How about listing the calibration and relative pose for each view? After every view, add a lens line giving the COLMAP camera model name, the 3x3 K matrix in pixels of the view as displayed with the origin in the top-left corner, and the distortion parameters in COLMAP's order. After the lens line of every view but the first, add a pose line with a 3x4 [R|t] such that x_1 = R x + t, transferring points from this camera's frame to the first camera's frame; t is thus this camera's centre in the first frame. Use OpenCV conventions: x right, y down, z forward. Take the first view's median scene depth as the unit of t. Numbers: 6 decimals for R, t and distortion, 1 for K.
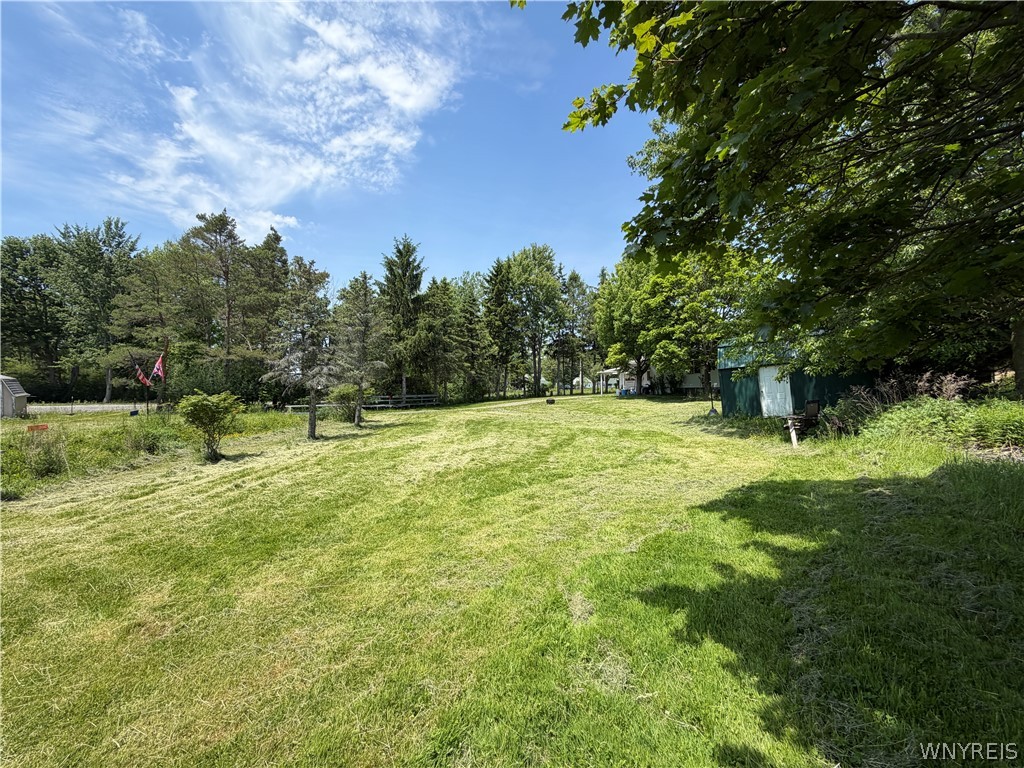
lens RADIAL K [[410.5, 0, 507.2], [0, 410.5, 382.9], [0, 0, 1]] dist [0.000935, 0.000253]
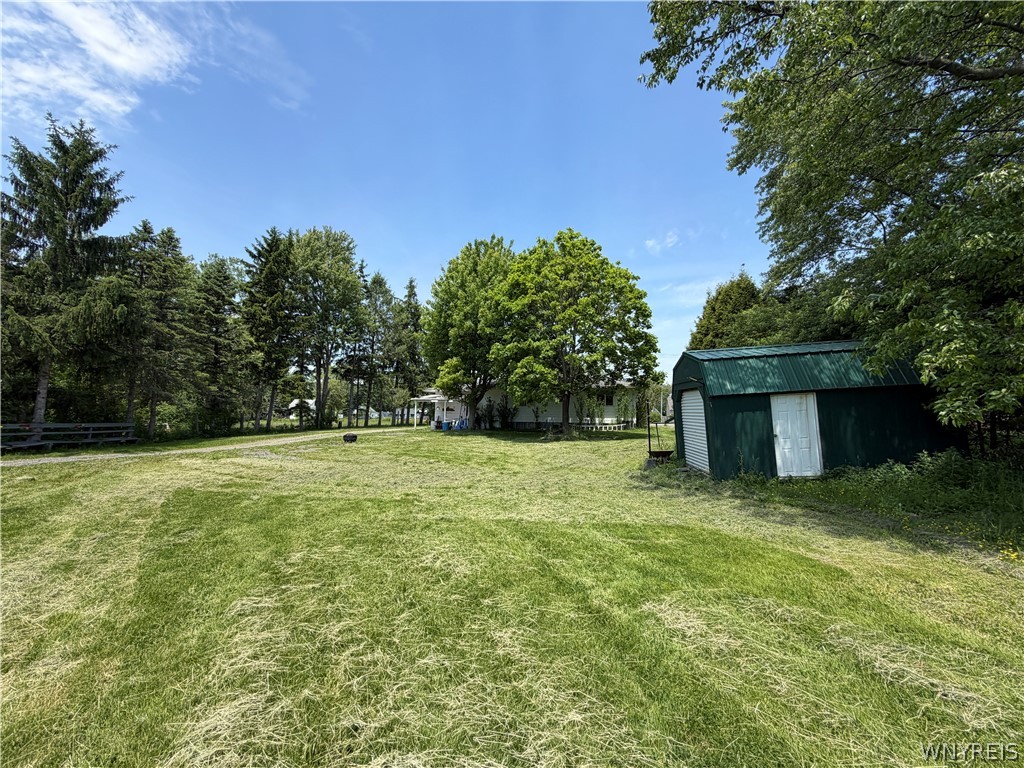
lens RADIAL K [[410.5, 0, 507.2], [0, 410.5, 382.9], [0, 0, 1]] dist [0.000935, 0.000253]
pose [[0.863193, 0.070324, 0.499952, -0.009040], [-0.032379, 0.995924, -0.084186, 0.002992], [-0.503835, 0.056481, 0.861952, 0.192215]]
